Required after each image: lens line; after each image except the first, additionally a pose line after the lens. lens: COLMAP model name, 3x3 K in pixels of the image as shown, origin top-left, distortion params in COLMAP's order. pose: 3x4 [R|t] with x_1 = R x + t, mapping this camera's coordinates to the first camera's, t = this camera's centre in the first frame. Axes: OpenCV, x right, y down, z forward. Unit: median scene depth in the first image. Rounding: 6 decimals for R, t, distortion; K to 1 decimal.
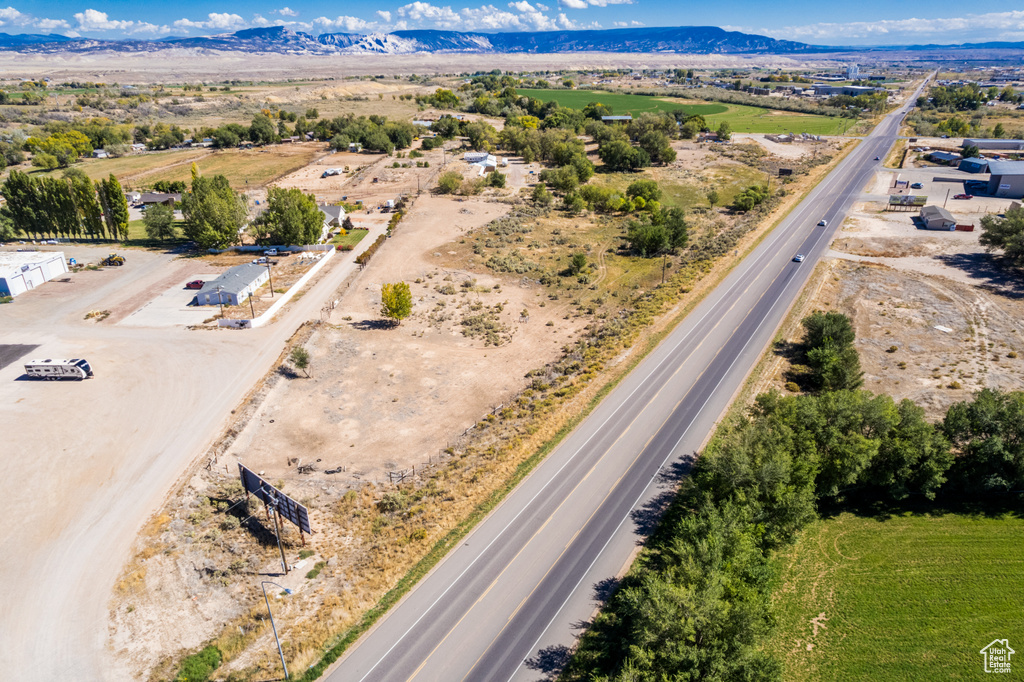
lens RADIAL K [[657.9, 0, 512.0], [0, 657.9, 341.0], [0, 0, 1]] dist [-0.081021, 0.079461]
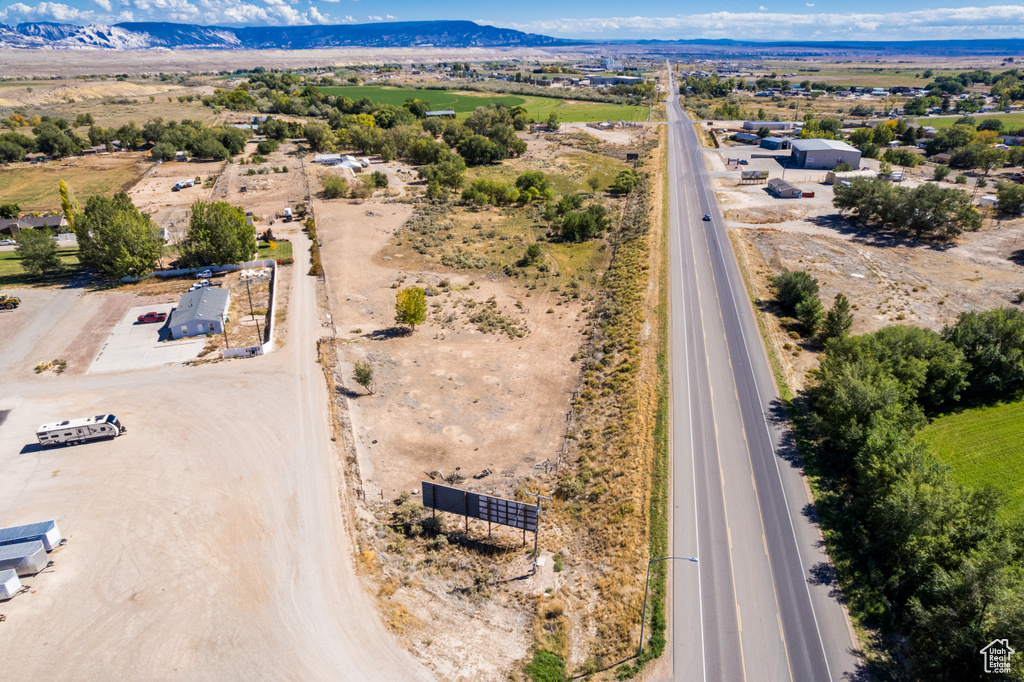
lens RADIAL K [[657.9, 0, 512.0], [0, 657.9, 341.0], [0, 0, 1]] dist [-0.081021, 0.079461]
pose [[0.943150, -0.135297, 0.303582, -0.268266], [0.133028, 0.990710, 0.028245, -0.013781], [-0.304584, 0.013746, 0.952386, 0.015730]]
